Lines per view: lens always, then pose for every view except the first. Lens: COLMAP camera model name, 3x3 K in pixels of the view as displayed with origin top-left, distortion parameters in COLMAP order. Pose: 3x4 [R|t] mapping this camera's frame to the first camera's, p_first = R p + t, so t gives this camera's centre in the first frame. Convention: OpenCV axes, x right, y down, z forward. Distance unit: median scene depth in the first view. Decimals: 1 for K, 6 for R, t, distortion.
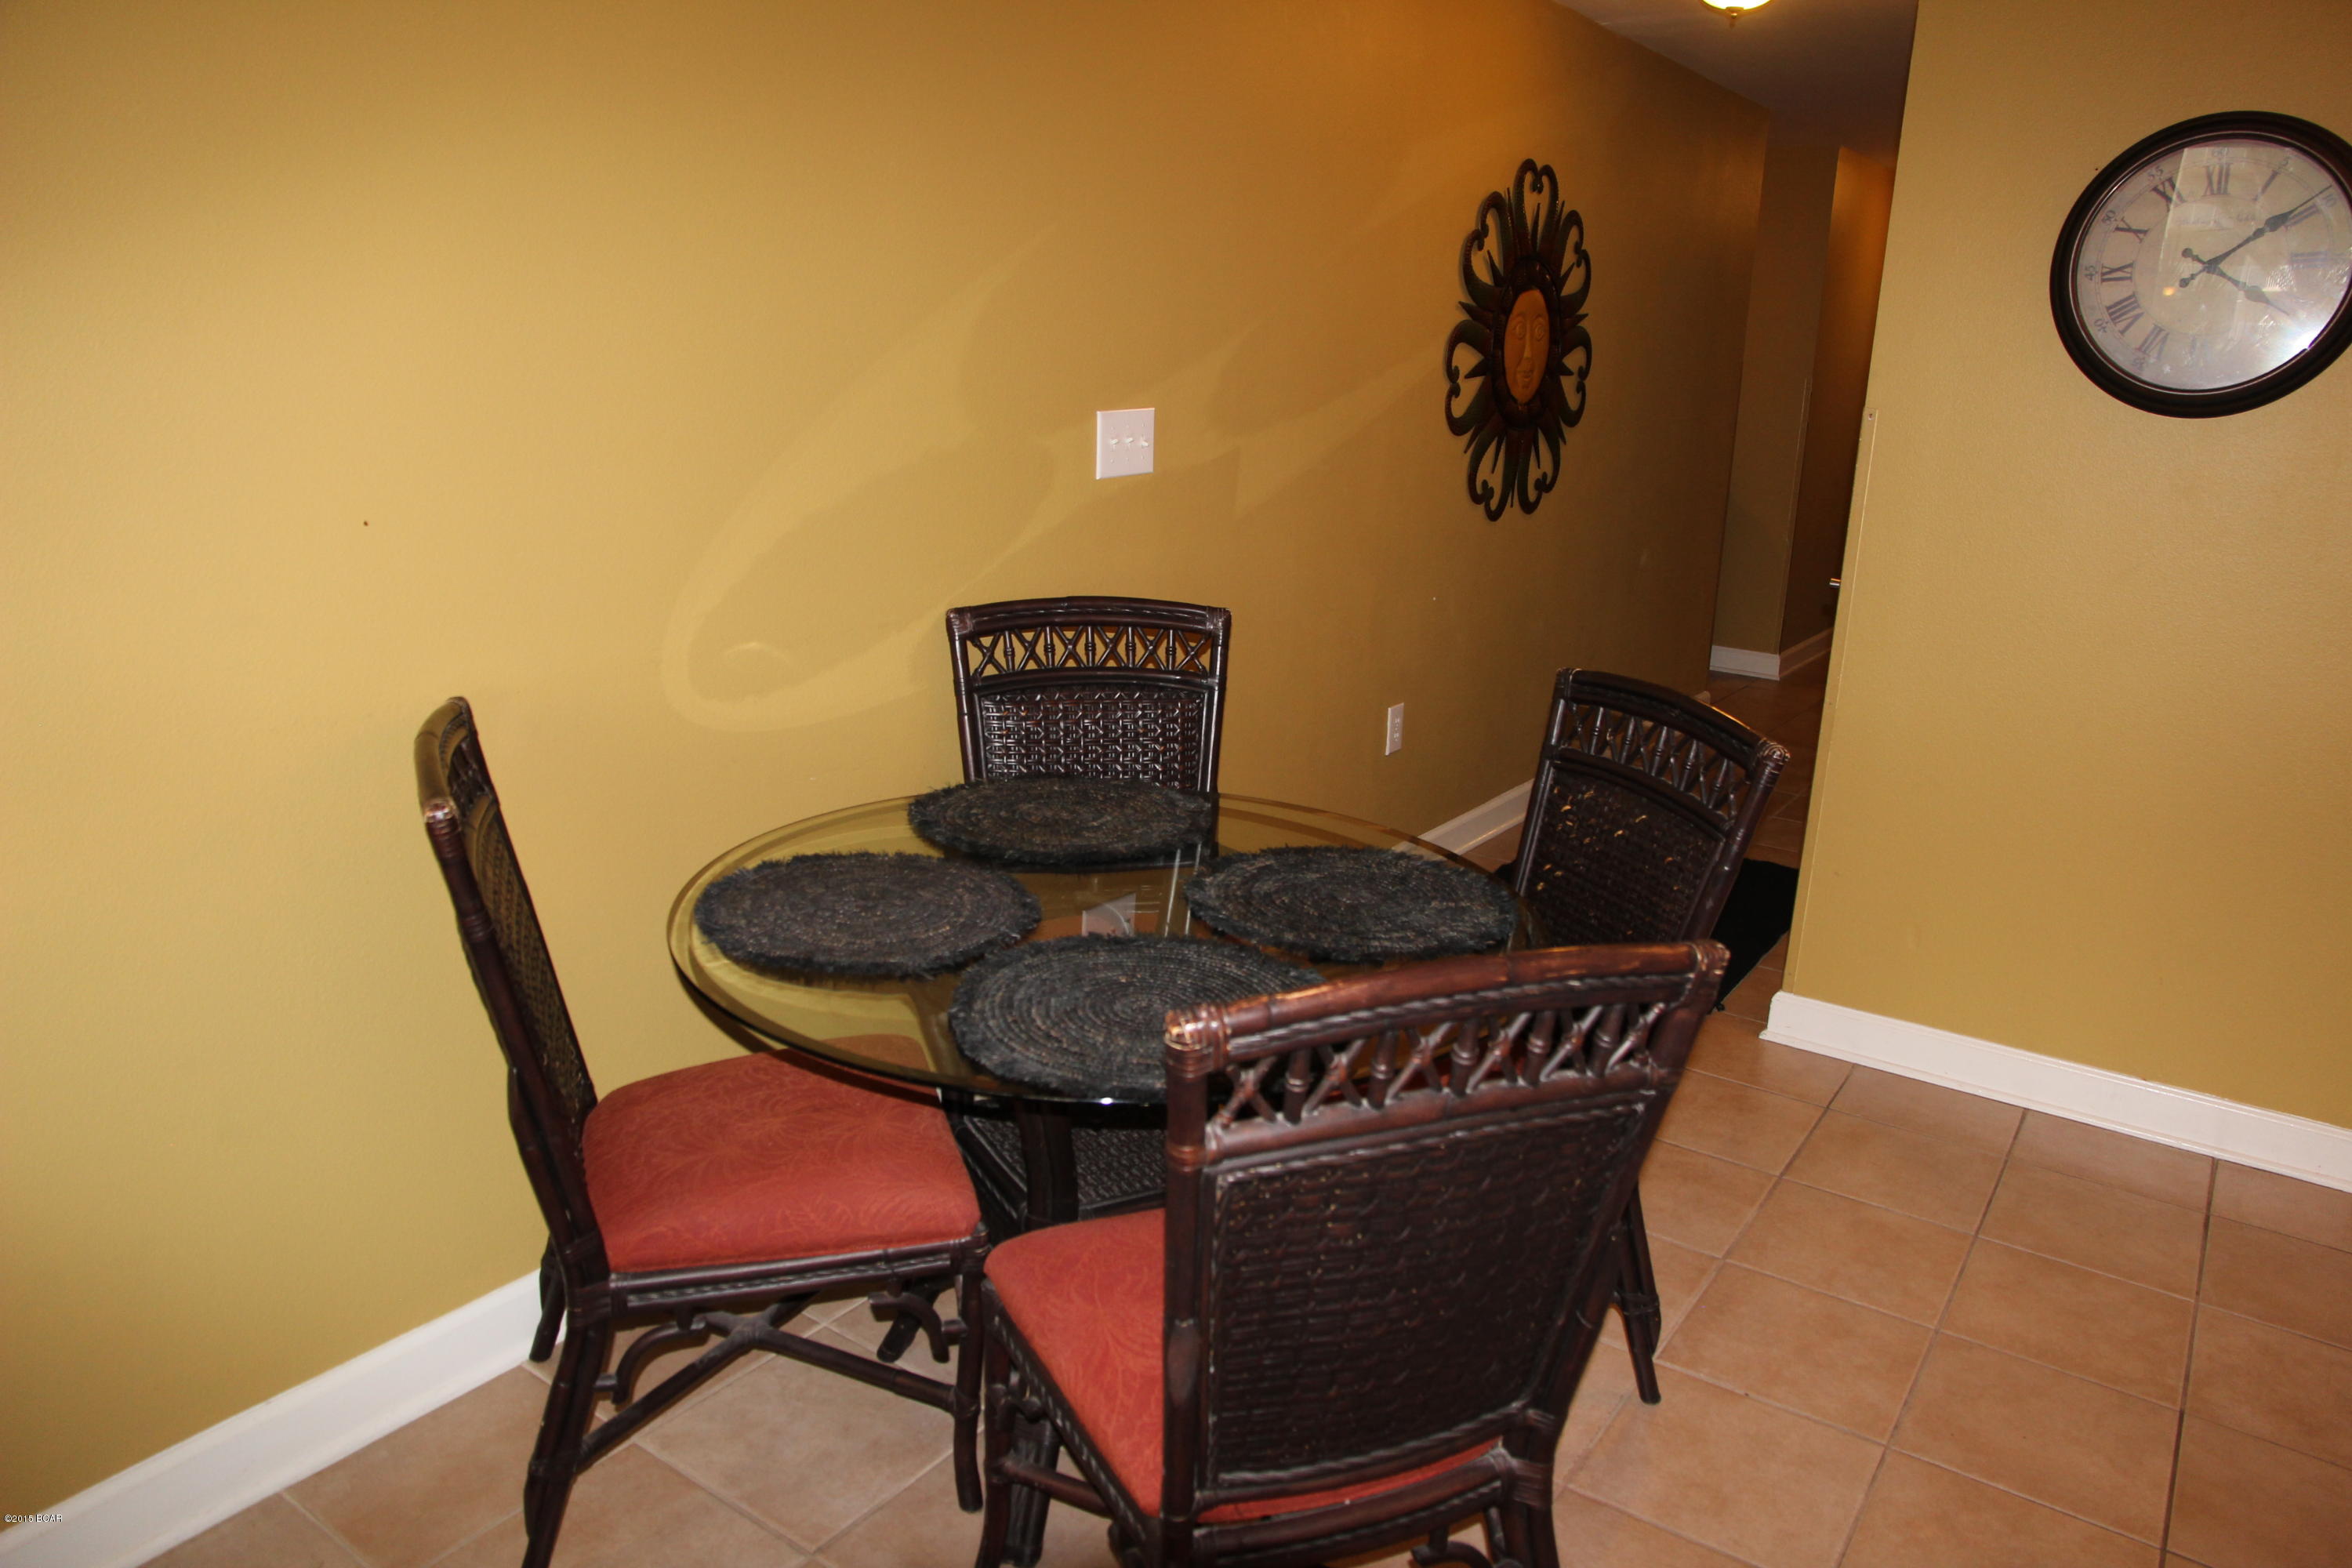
lens RADIAL K [[1627.4, 0, 1176.9], [0, 1627.4, 777.4], [0, 0, 1]] dist [-0.115296, 0.082398]
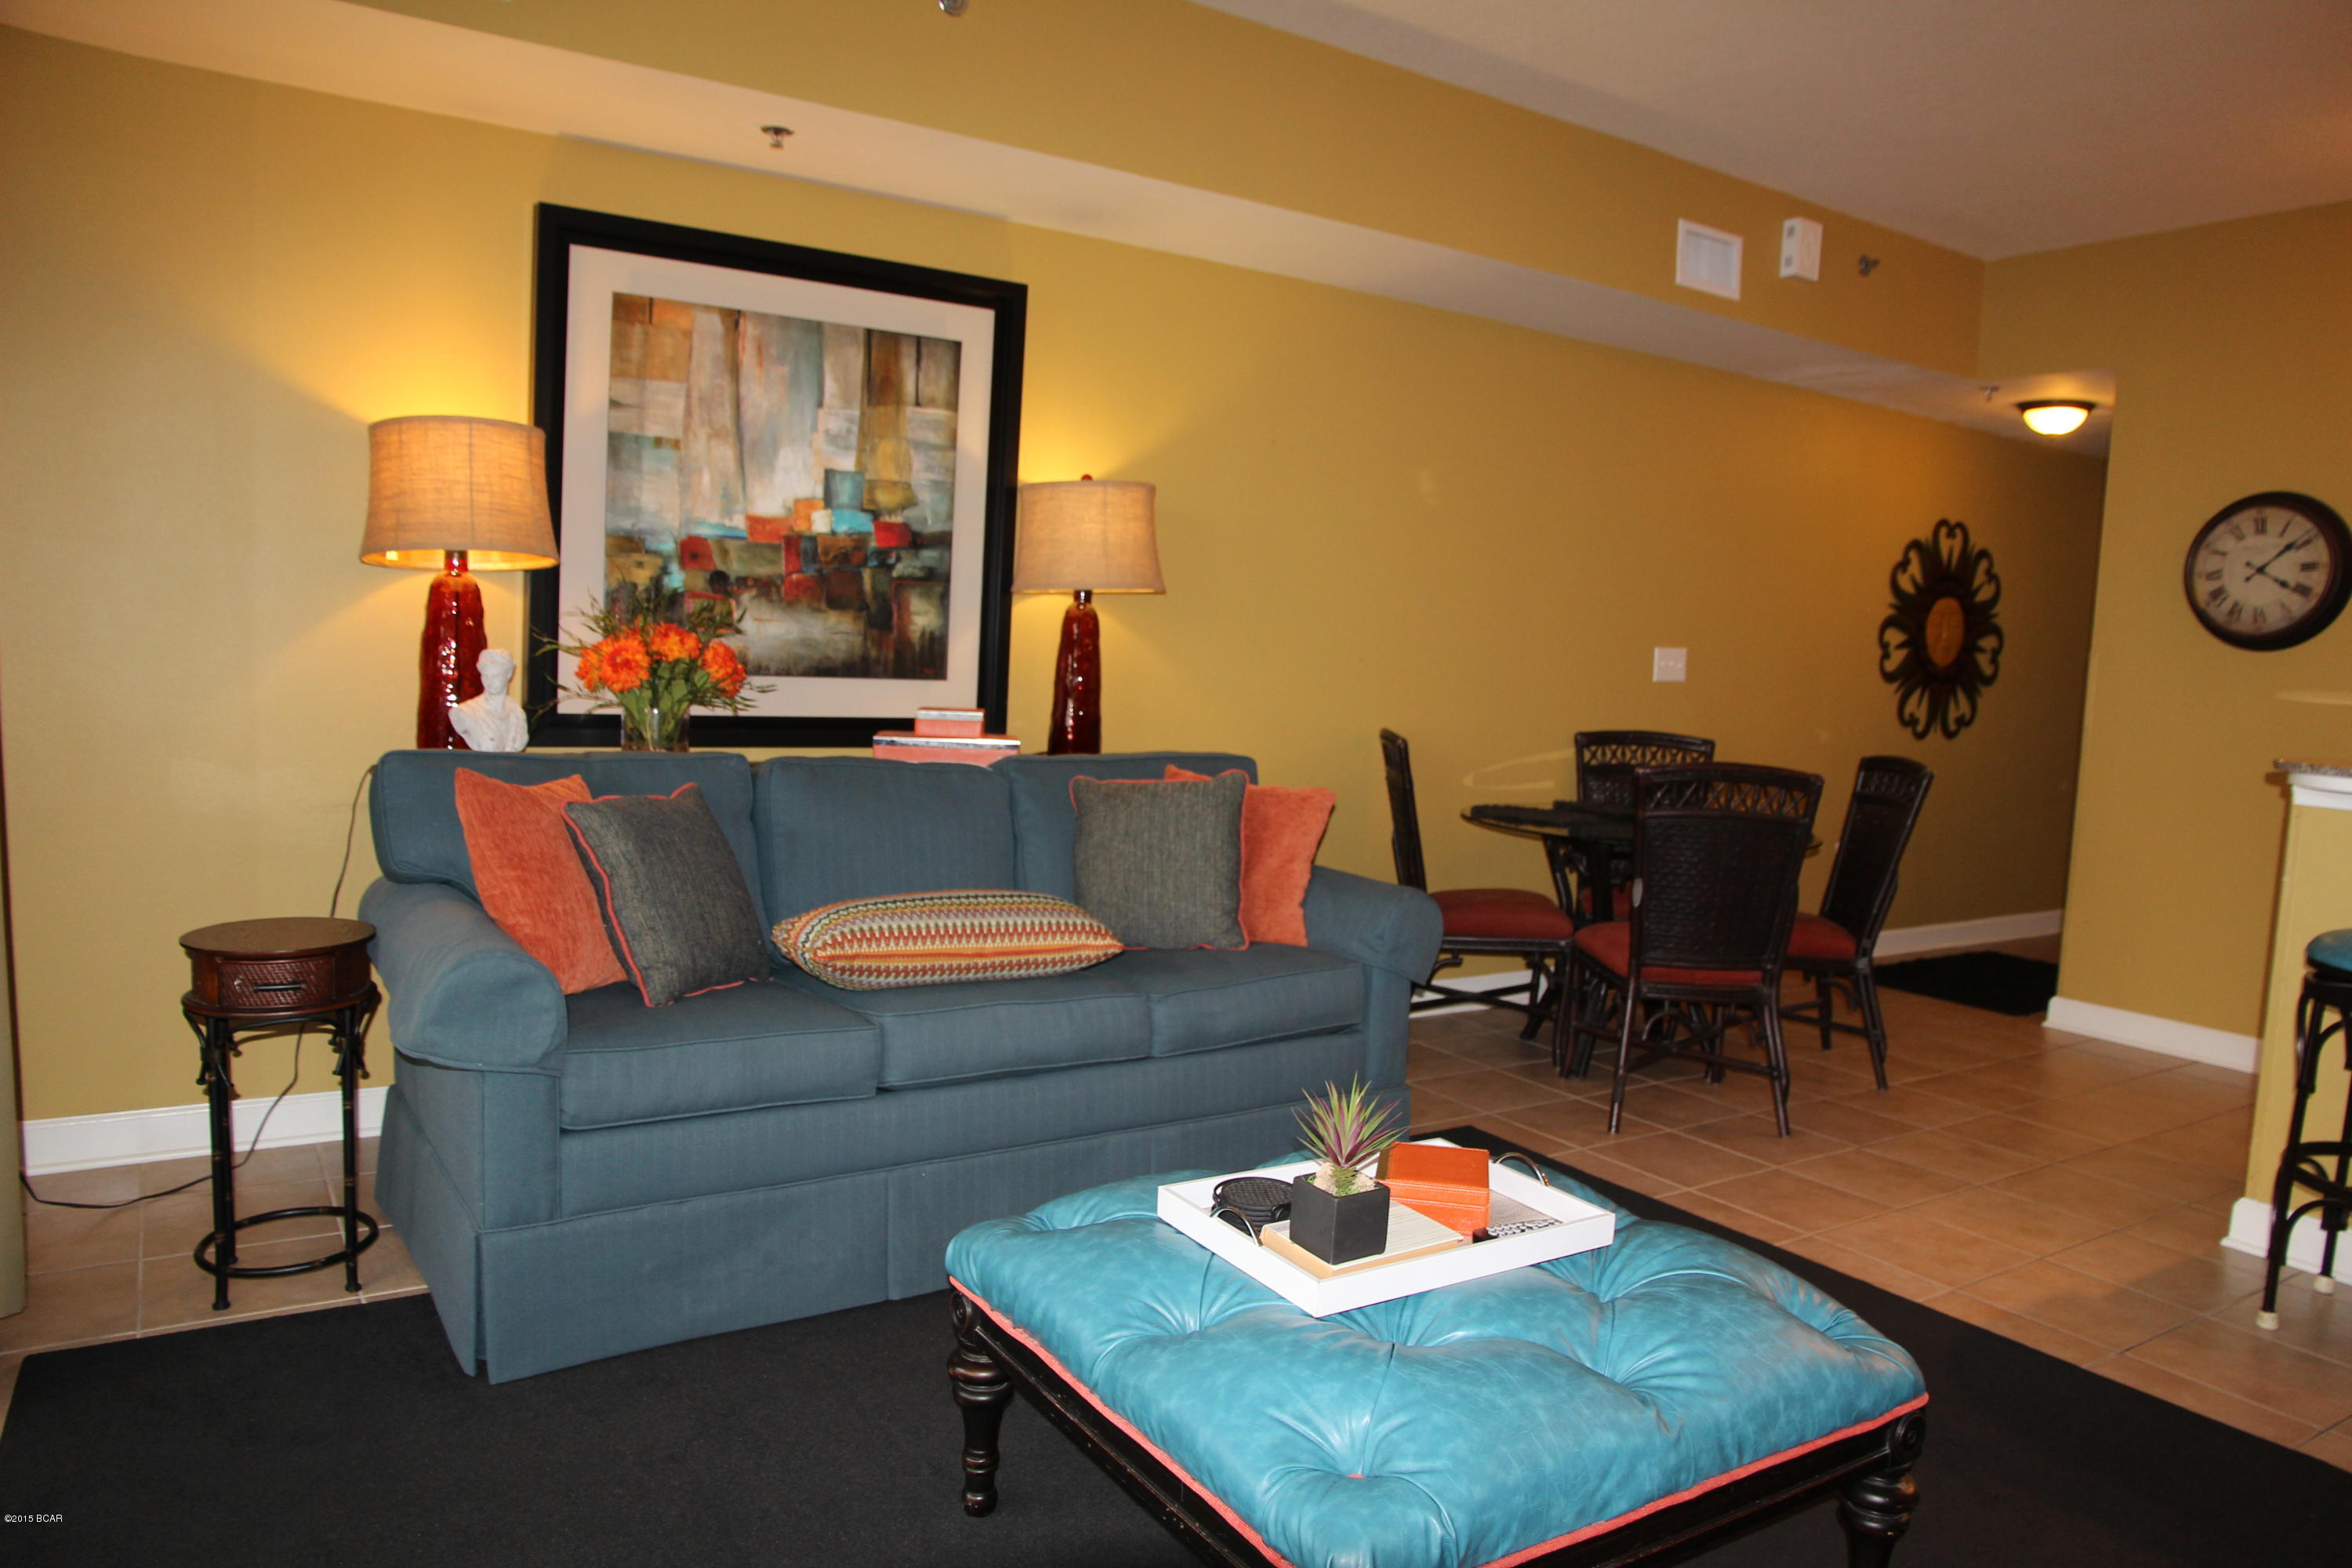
lens RADIAL K [[1627.4, 0, 1184.2], [0, 1627.4, 795.3], [0, 0, 1]] dist [-0.115296, 0.082398]
pose [[0.931822, 0.042742, -0.360390, 0.095760], [-0.110289, 0.979426, -0.169001, 0.253976], [0.345752, 0.197226, 0.917364, -0.714426]]
